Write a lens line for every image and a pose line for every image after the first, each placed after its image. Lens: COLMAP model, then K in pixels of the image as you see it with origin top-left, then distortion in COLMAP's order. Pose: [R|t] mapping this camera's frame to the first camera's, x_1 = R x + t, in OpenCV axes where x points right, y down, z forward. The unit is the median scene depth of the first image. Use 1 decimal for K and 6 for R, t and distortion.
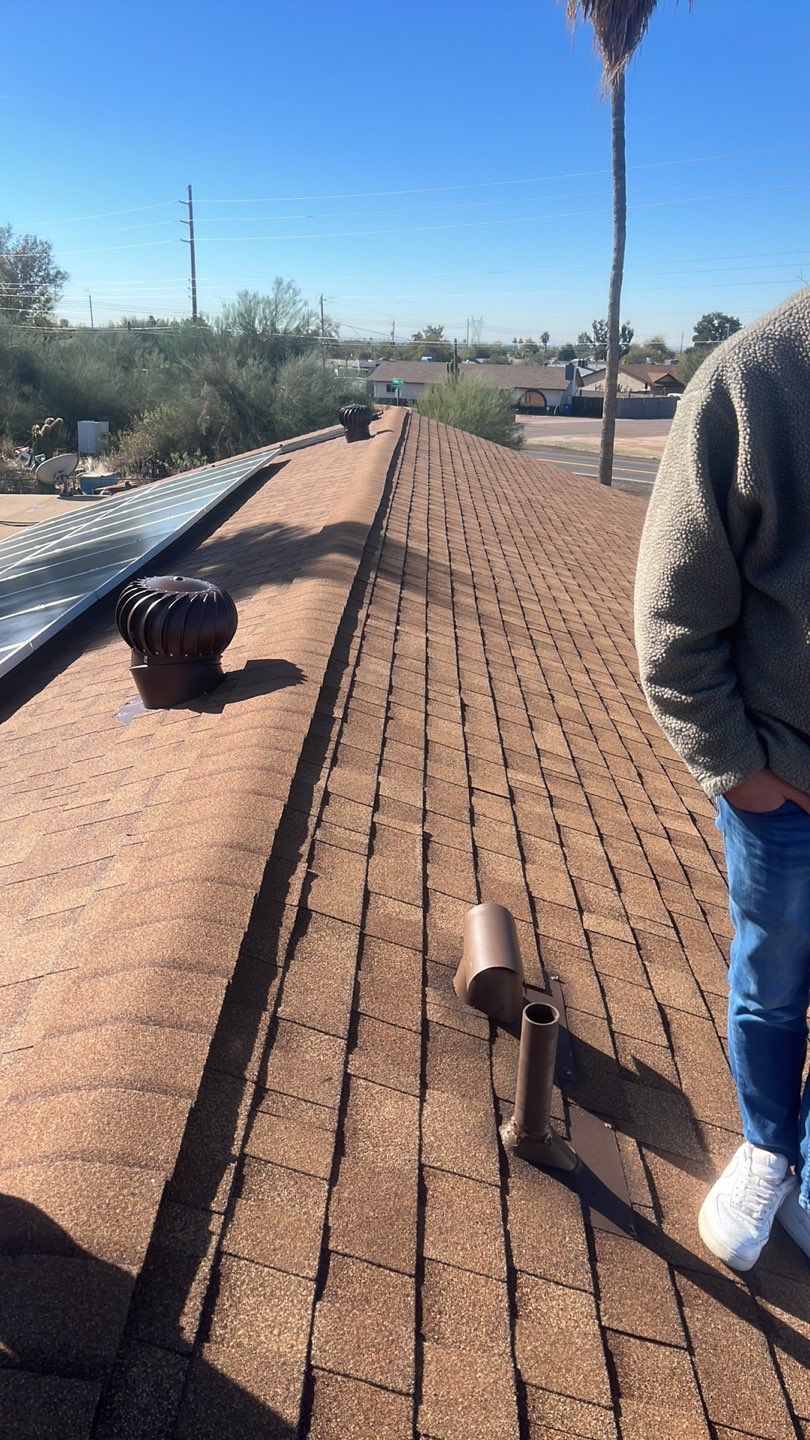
lens RADIAL K [[1091.6, 0, 411.1], [0, 1091.6, 717.0], [0, 0, 1]] dist [0.056911, -0.050758]
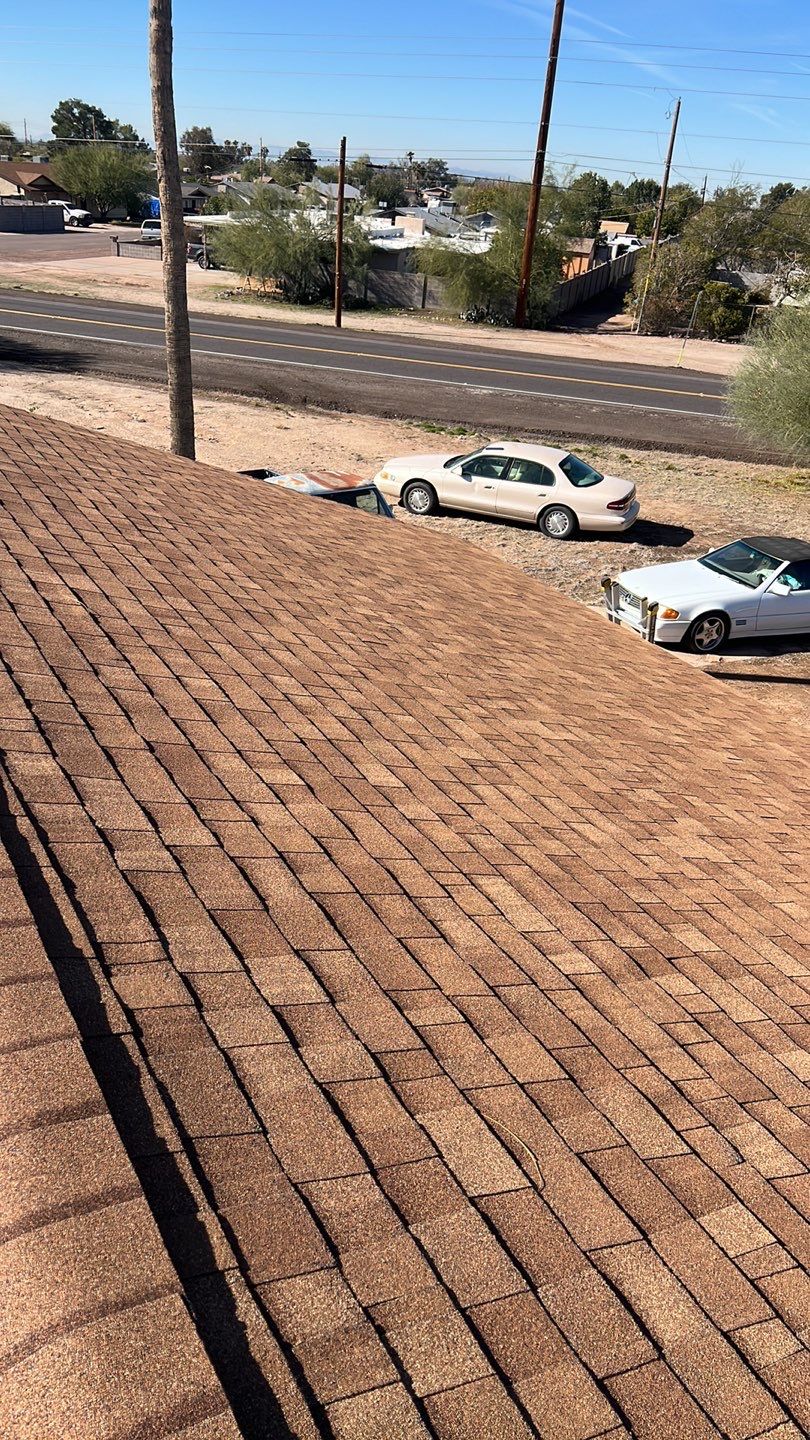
lens RADIAL K [[1091.6, 0, 436.4], [0, 1091.6, 722.6], [0, 0, 1]] dist [0.056911, -0.050758]
pose [[0.851306, -0.199456, 0.485279, -0.004015], [0.119391, 0.974301, 0.191009, -0.031041], [-0.510905, -0.104669, 0.853241, 0.084309]]
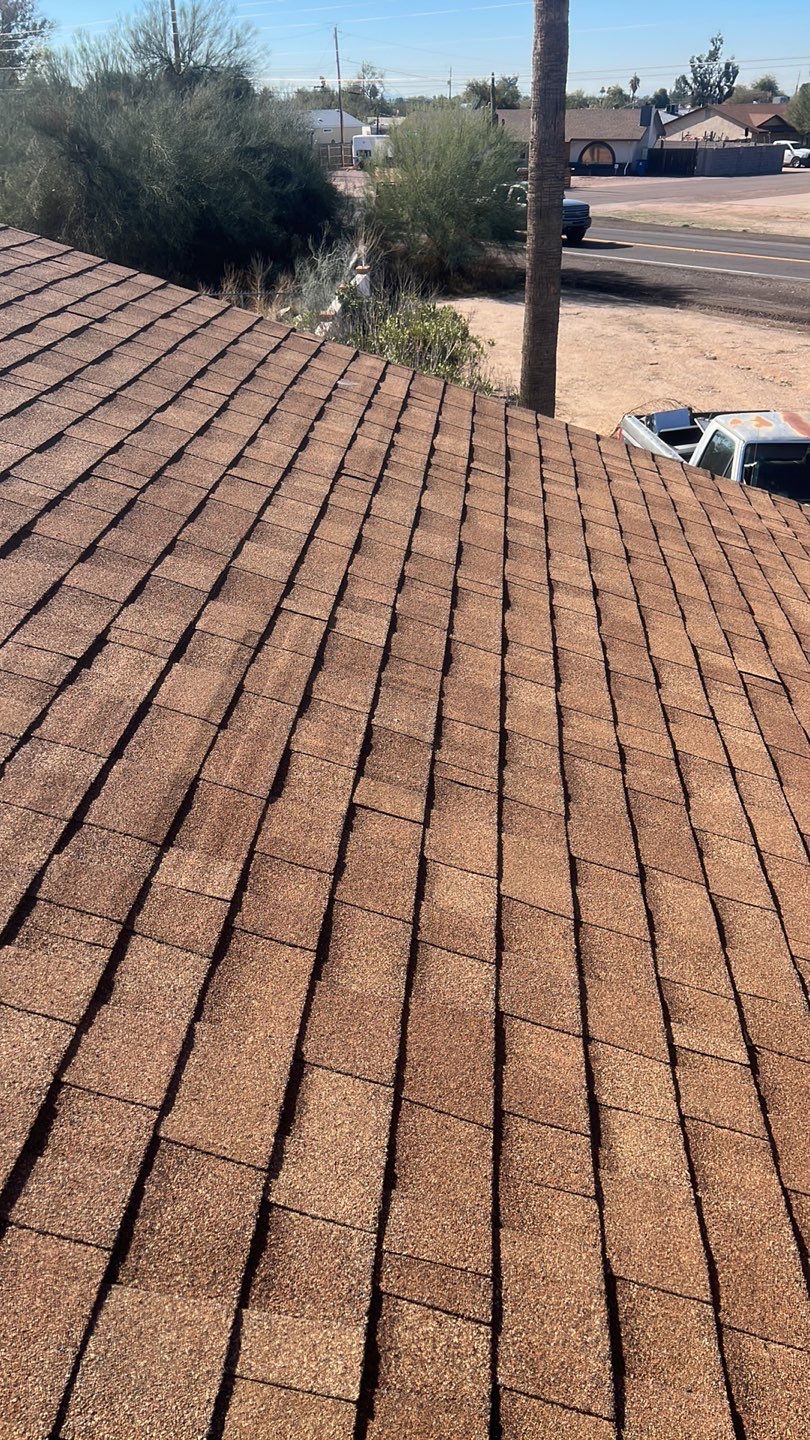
lens RADIAL K [[1091.6, 0, 396.8], [0, 1091.6, 720.7], [0, 0, 1]] dist [0.056911, -0.050758]
pose [[0.996393, 0.003814, -0.084772, 0.032021], [0.011486, 0.983736, 0.179252, -0.029099], [0.084077, -0.179579, 0.980144, 0.118737]]
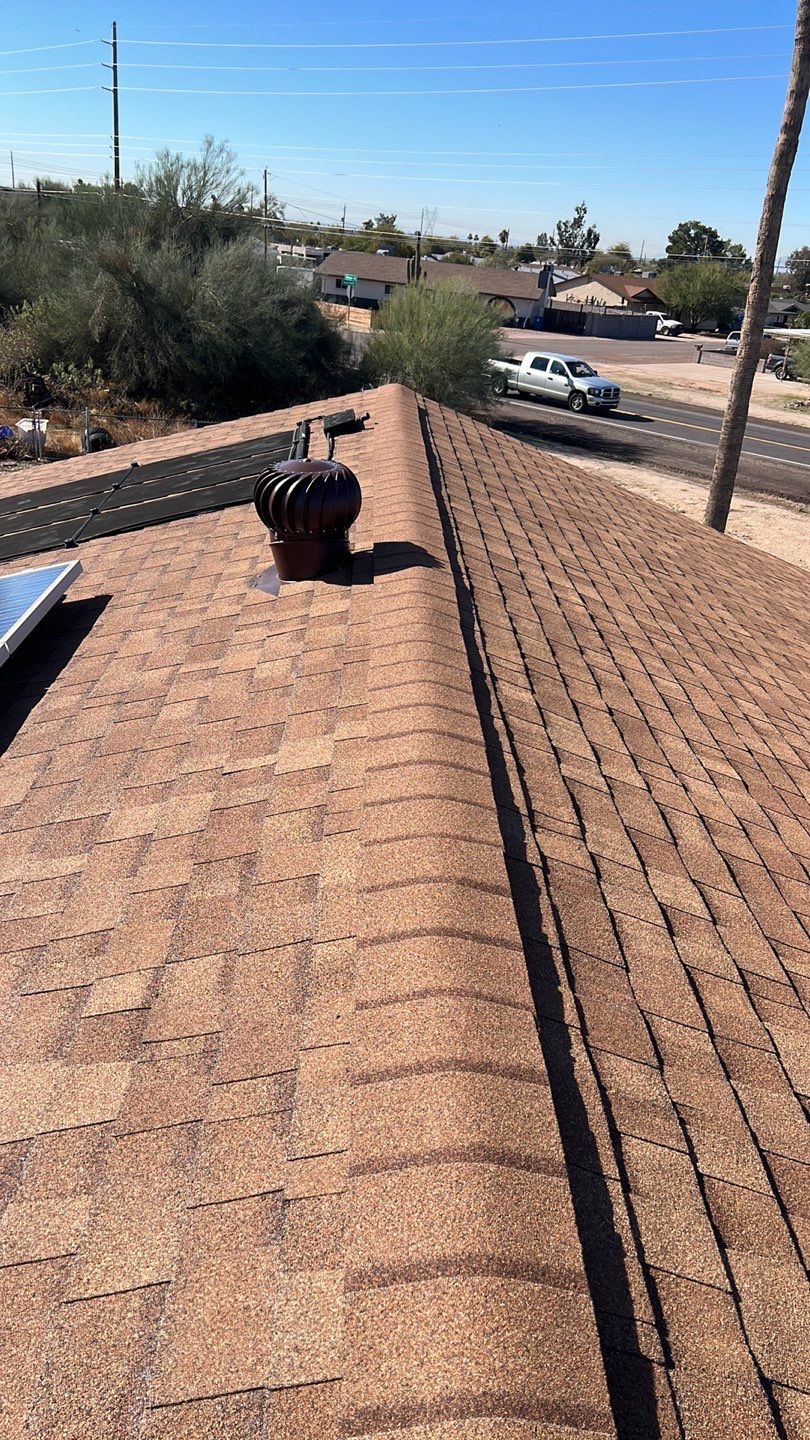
lens RADIAL K [[1091.6, 0, 405.2], [0, 1091.6, 717.1], [0, 0, 1]] dist [0.056911, -0.050758]
pose [[0.997118, 0.045225, 0.060919, -0.004661], [-0.050315, 0.995128, 0.084786, -0.028424], [-0.056788, -0.087607, 0.994535, 0.080714]]
